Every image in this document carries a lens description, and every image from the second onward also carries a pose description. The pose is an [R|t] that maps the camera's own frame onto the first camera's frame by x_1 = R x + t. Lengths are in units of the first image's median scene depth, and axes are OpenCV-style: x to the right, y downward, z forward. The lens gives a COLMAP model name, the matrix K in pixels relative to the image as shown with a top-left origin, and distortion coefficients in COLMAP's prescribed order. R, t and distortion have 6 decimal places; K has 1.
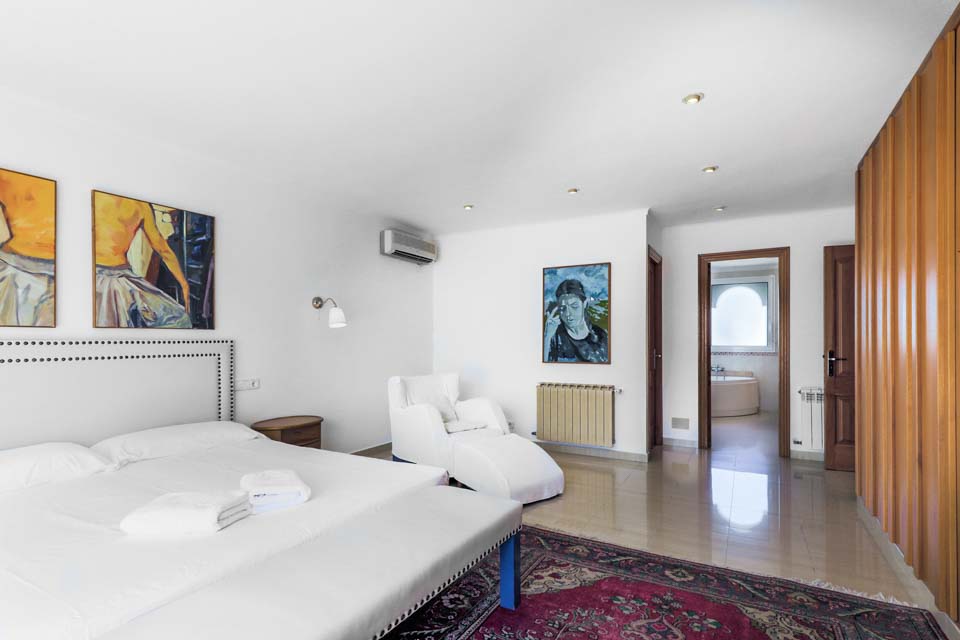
lens RADIAL K [[461.8, 0, 508.3], [0, 461.8, 342.8], [0, 0, 1]] dist [0.002499, -0.000968]
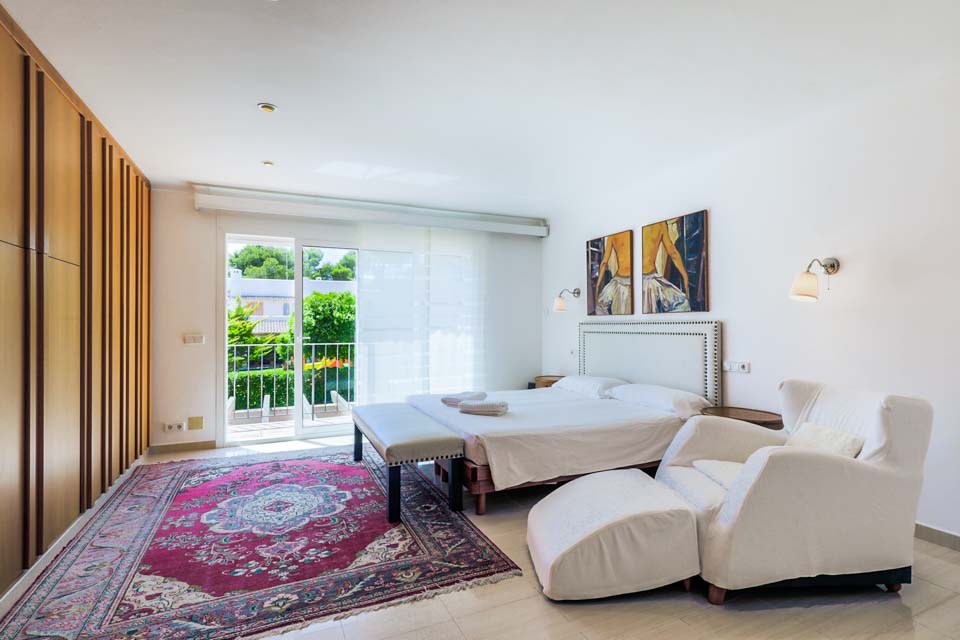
lens RADIAL K [[461.8, 0, 482.0], [0, 461.8, 320.4], [0, 0, 1]] dist [0.002499, -0.000968]
pose [[-0.604530, -0.002373, -0.796579, 0.645966], [0.001932, 0.999988, -0.004446, -0.004425], [0.796580, -0.004226, -0.604519, 1.418649]]
